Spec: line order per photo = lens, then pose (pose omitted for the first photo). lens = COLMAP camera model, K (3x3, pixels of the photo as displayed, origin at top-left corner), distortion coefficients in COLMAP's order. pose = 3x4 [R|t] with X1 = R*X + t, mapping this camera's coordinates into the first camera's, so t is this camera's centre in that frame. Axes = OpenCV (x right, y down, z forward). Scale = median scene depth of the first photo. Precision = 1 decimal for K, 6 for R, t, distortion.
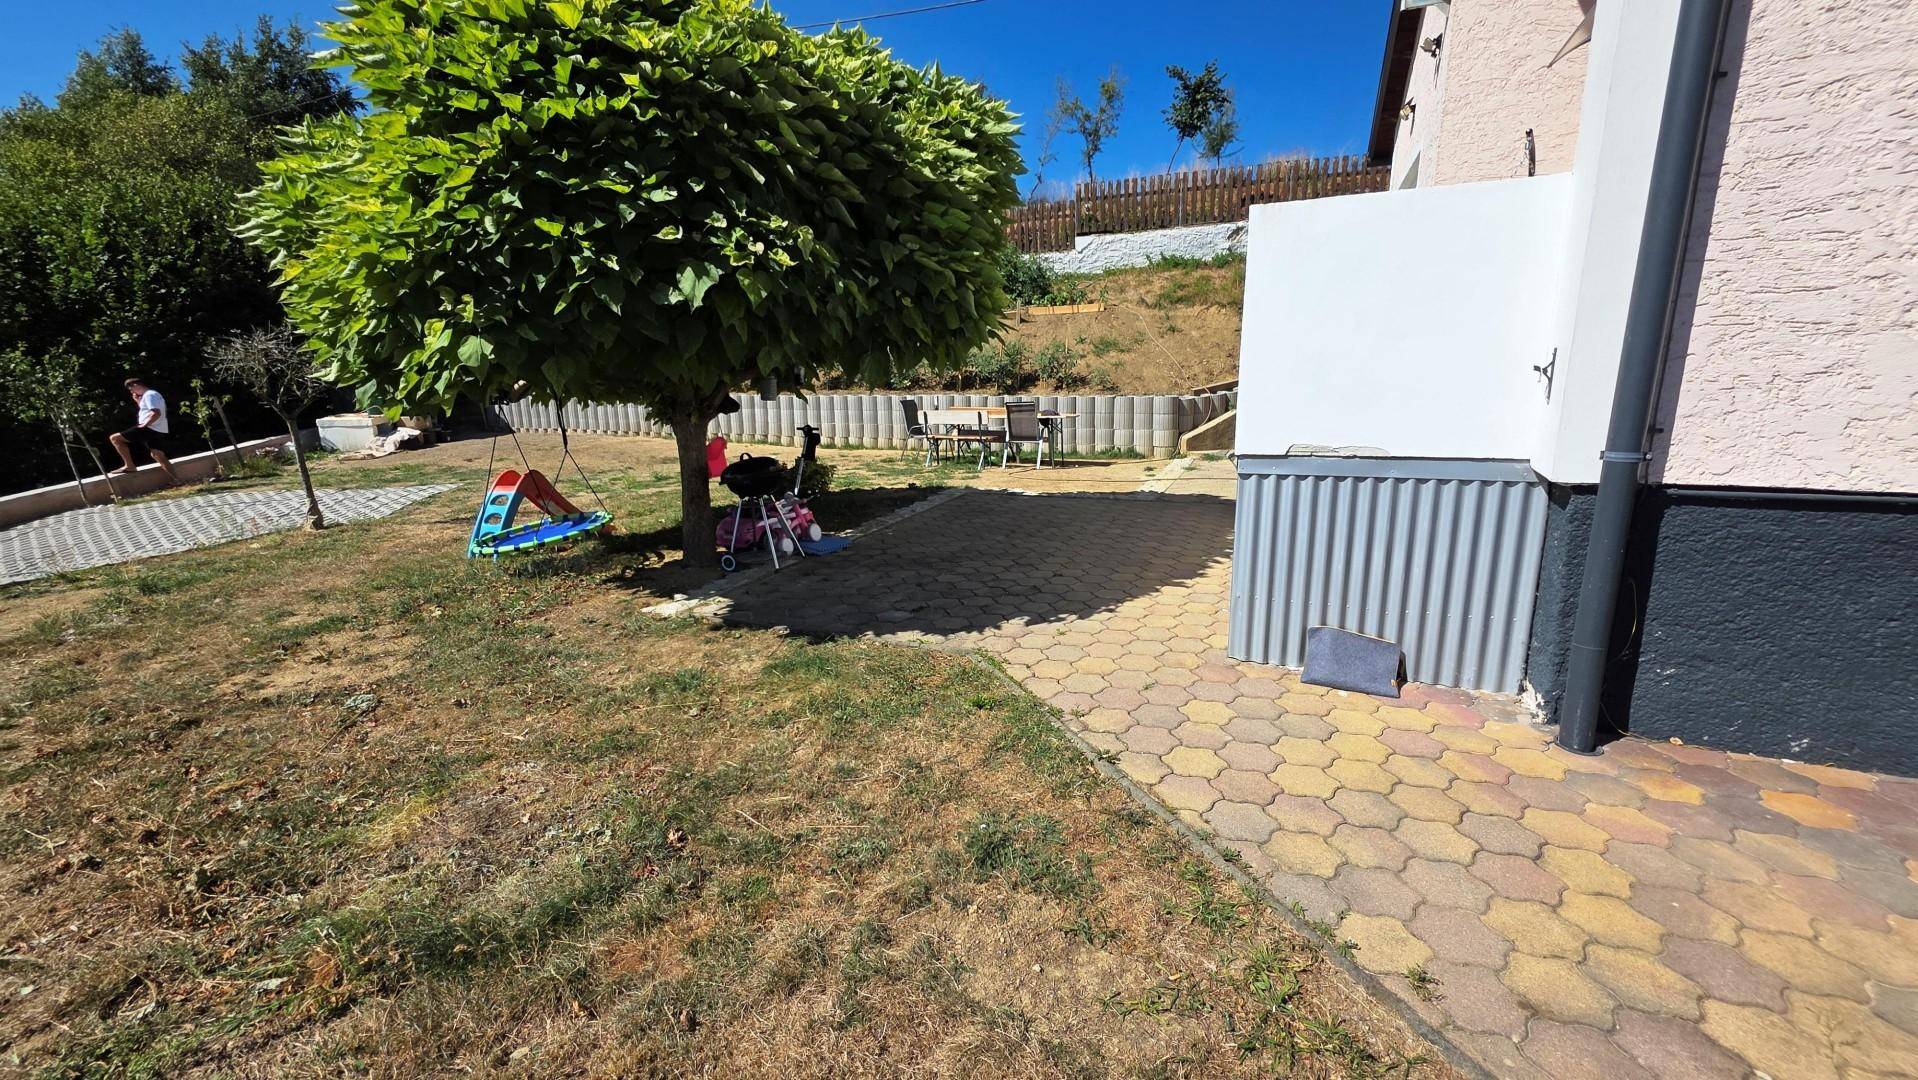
lens RADIAL K [[783.0, 0, 952.7], [0, 783.0, 546.8], [0, 0, 1]] dist [0.000183, 0.001445]
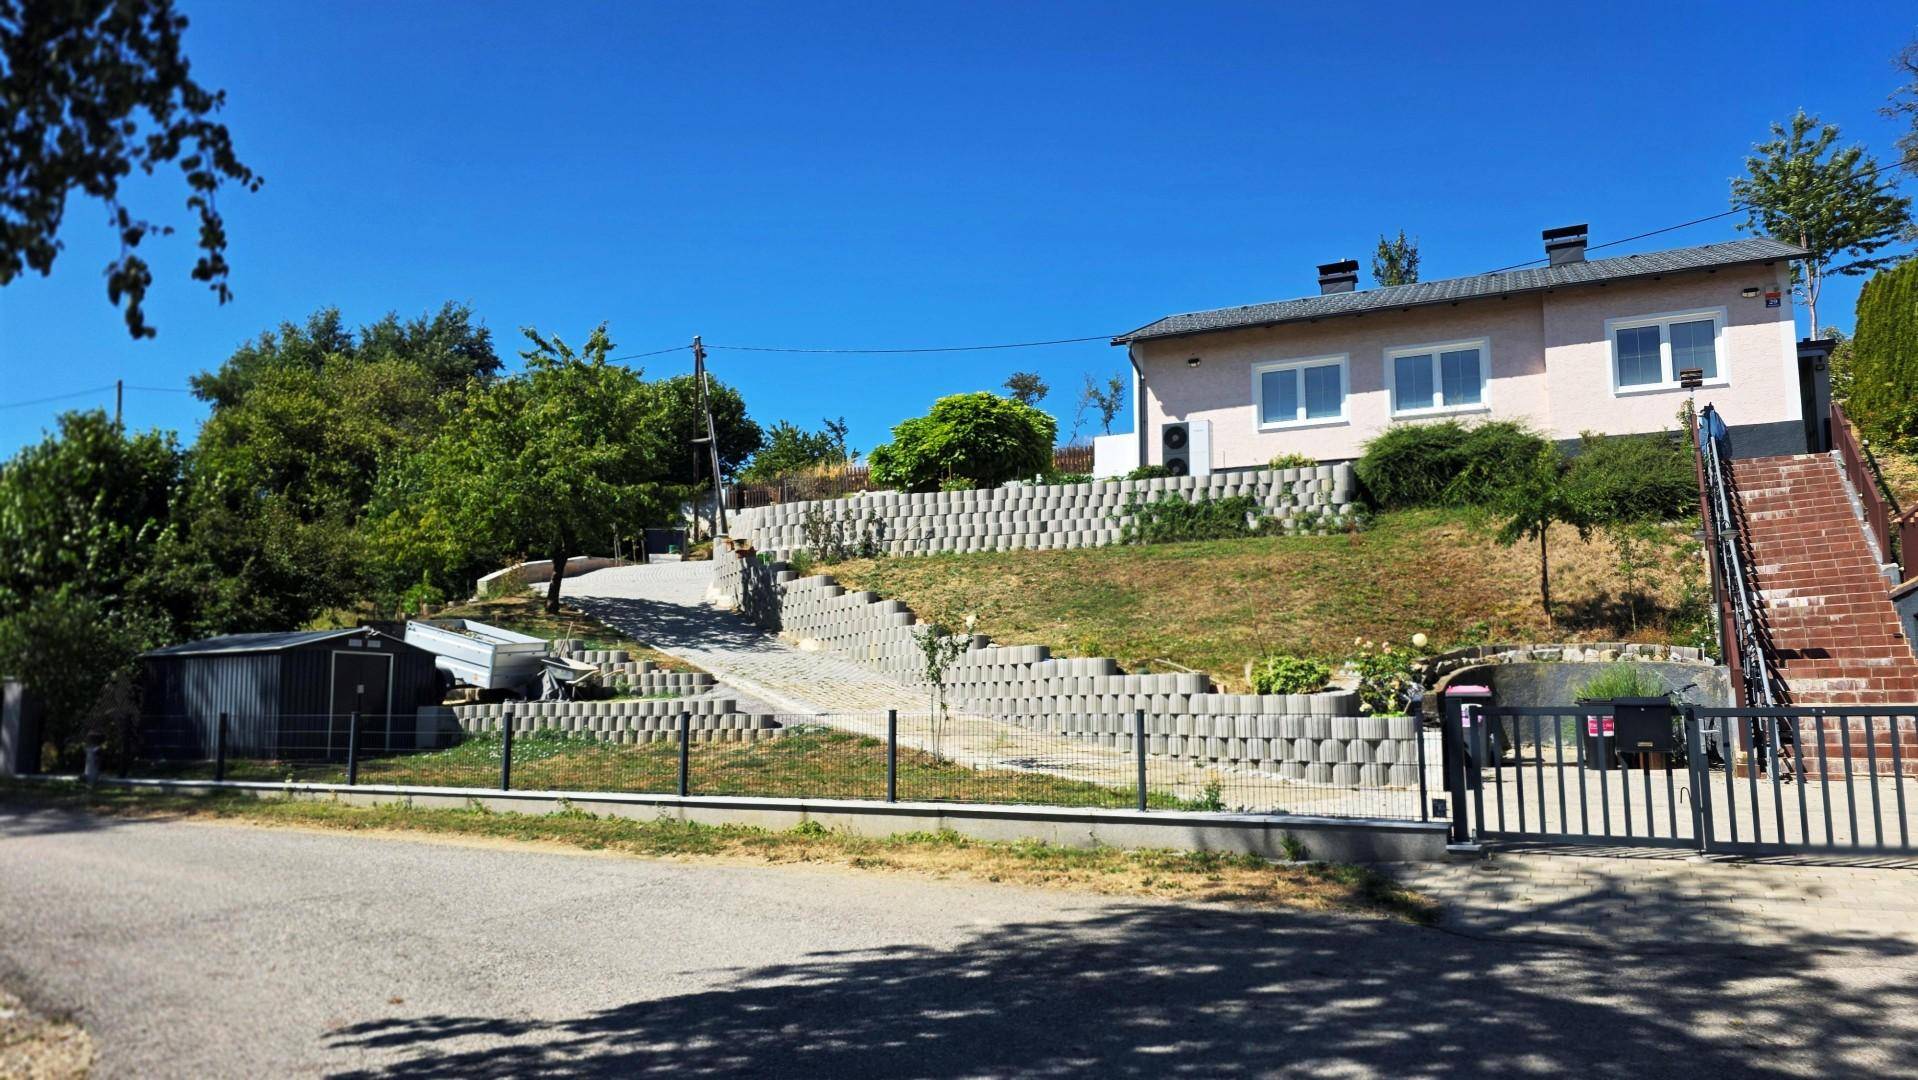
lens RADIAL K [[1303.7, 0, 984.3], [0, 1303.7, 578.4], [0, 0, 1]] dist [0.096631, -0.087269]
pose [[0.999767, 0.016159, 0.014333, -0.403845], [-0.010643, 0.945966, -0.324090, 2.627226], [-0.018796, 0.323862, 0.945918, -5.544365]]
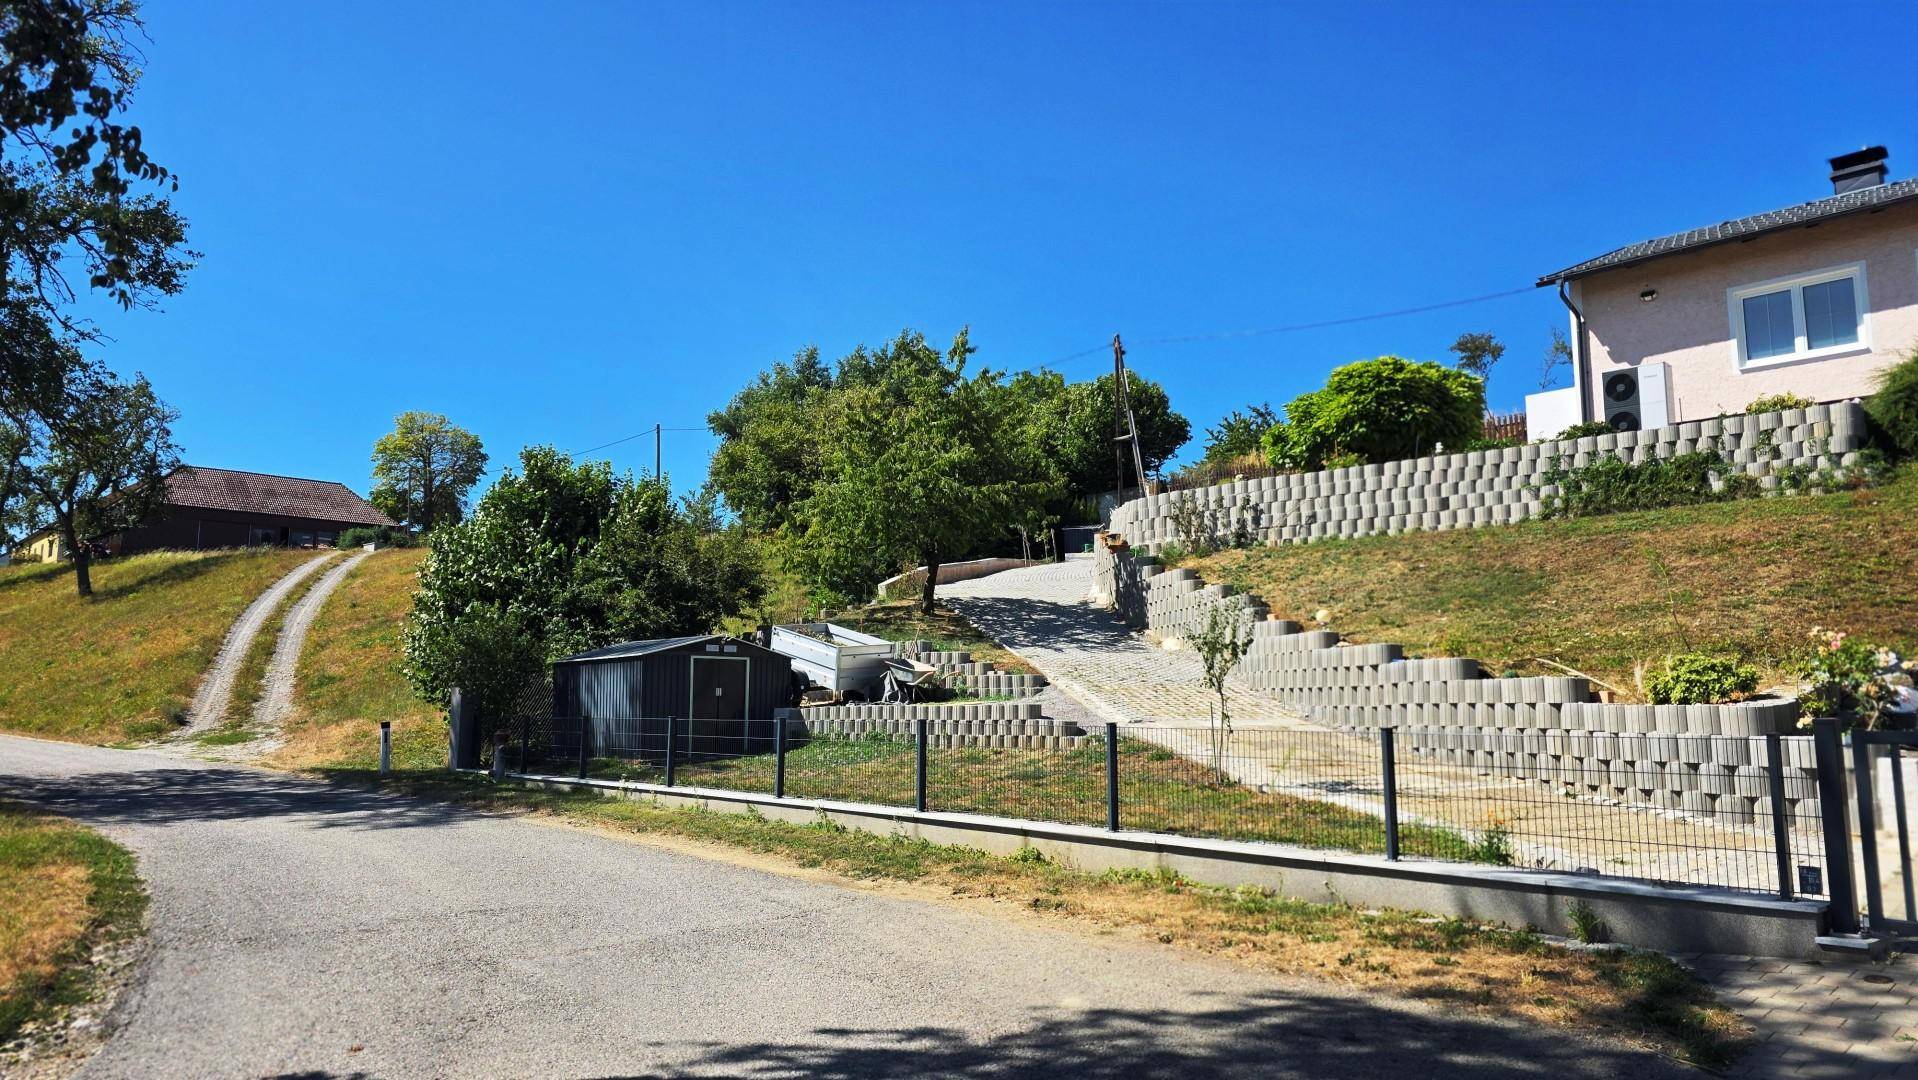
lens RADIAL K [[1304.6, 0, 968.3], [0, 1304.6, 532.1], [0, 0, 1]] dist [0.109520, -0.111828]
pose [[0.933482, -0.029213, -0.357432, 0.037058], [-0.098602, 0.937358, -0.334122, 2.504067], [0.344802, 0.347140, 0.872127, -5.150944]]
